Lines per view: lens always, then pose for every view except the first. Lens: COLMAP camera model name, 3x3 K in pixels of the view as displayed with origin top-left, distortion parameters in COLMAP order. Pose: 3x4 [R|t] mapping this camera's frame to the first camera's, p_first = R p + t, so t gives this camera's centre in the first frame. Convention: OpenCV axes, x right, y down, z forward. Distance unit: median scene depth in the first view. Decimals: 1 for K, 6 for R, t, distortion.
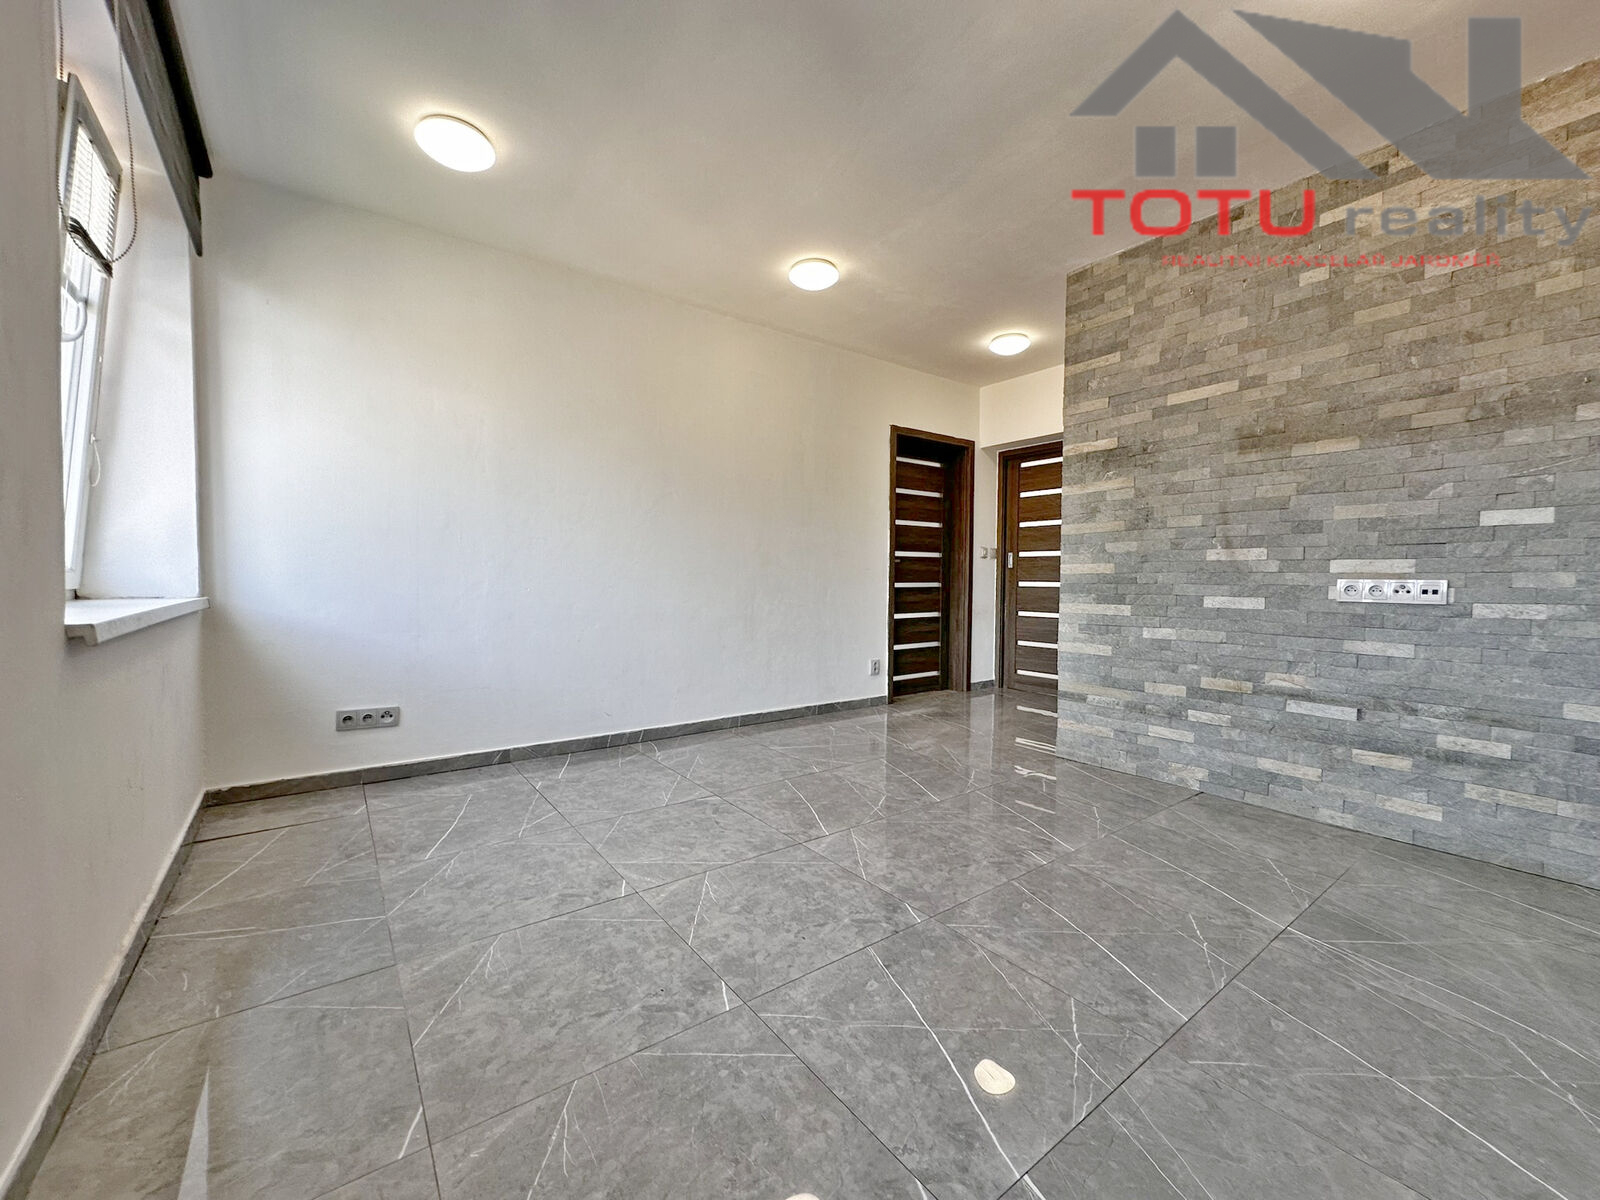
lens RADIAL K [[637.8, 0, 805.8], [0, 637.8, 600.9], [0, 0, 1]] dist [-0.002450, 0.000075]
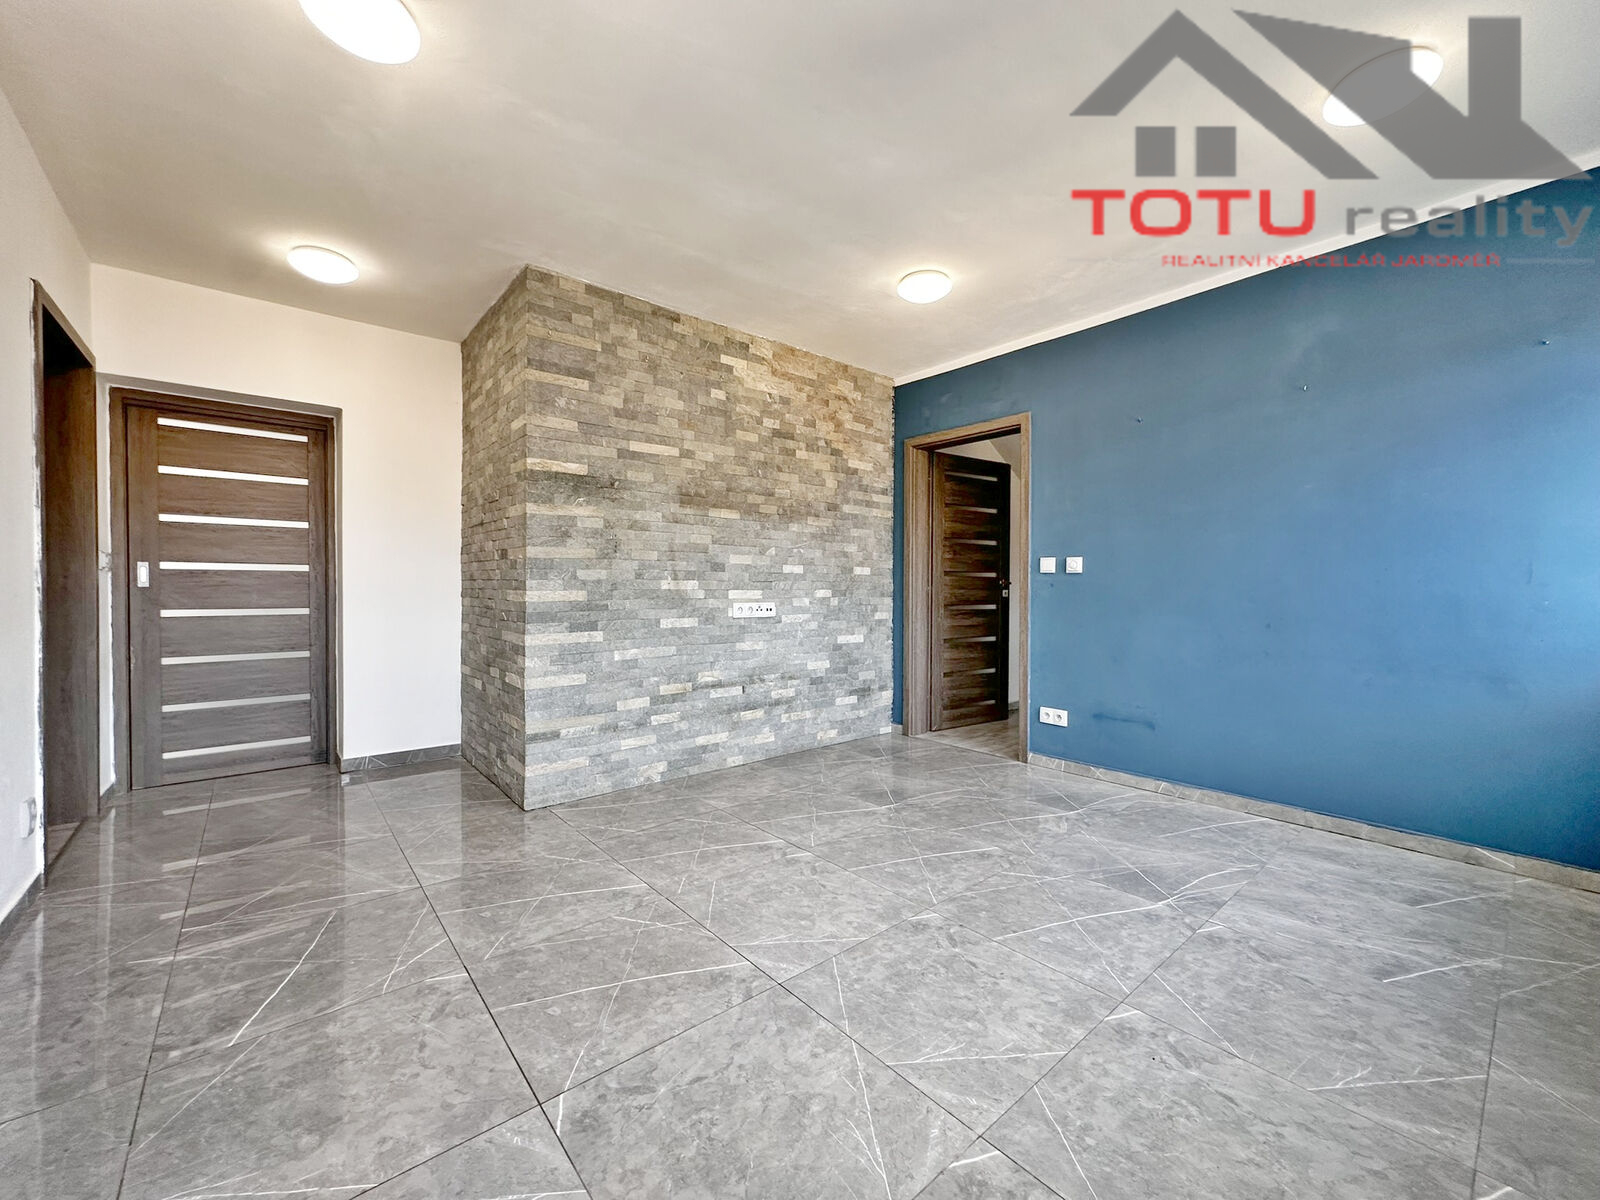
lens RADIAL K [[637.8, 0, 791.9], [0, 637.8, 600.4], [0, 0, 1]] dist [-0.002450, 0.000075]
pose [[-0.049703, -0.023991, 0.998476, -0.659485], [0.035112, 0.999052, 0.025753, -0.071917], [-0.998147, 0.036339, -0.048813, 0.905430]]
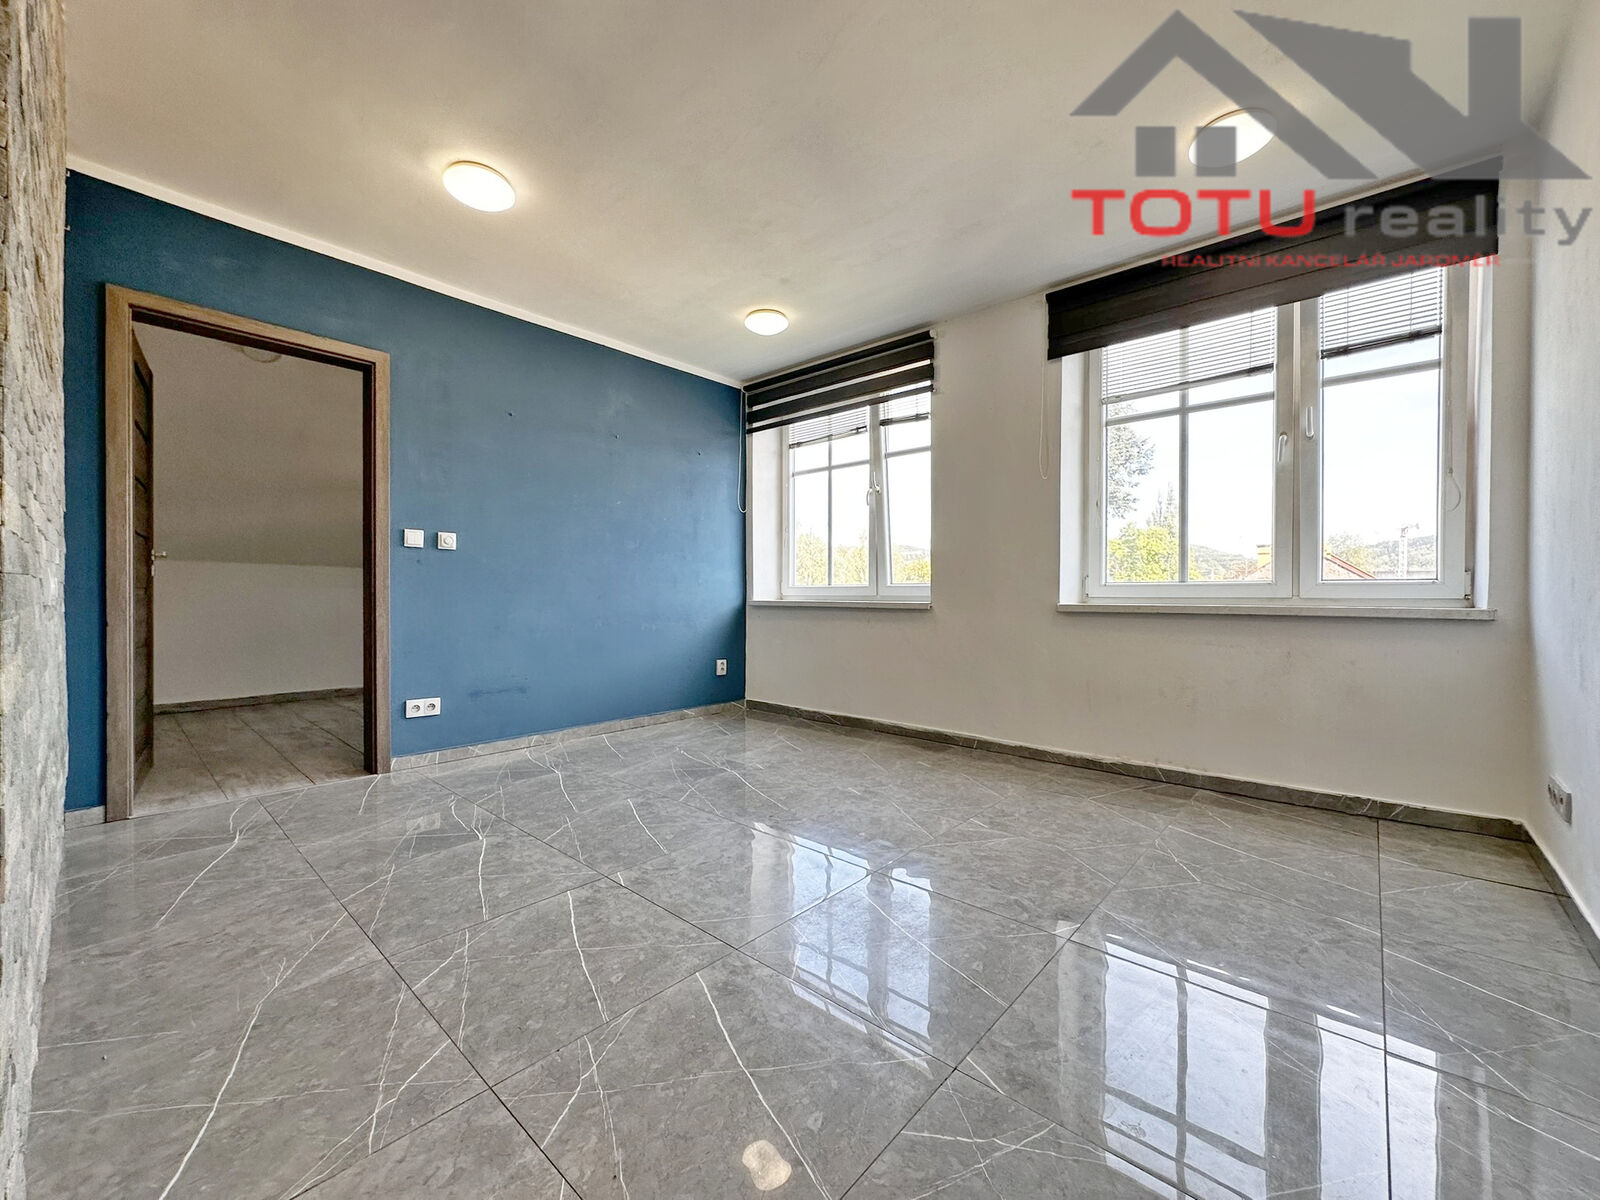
lens RADIAL K [[637.8, 0, 807.5], [0, 637.8, 602.9], [0, 0, 1]] dist [-0.002450, 0.000075]
pose [[-0.979519, -0.008043, -0.201191, 0.246590], [-0.018633, 0.998535, 0.050800, -0.043754], [0.200487, 0.053508, -0.978234, 1.669309]]
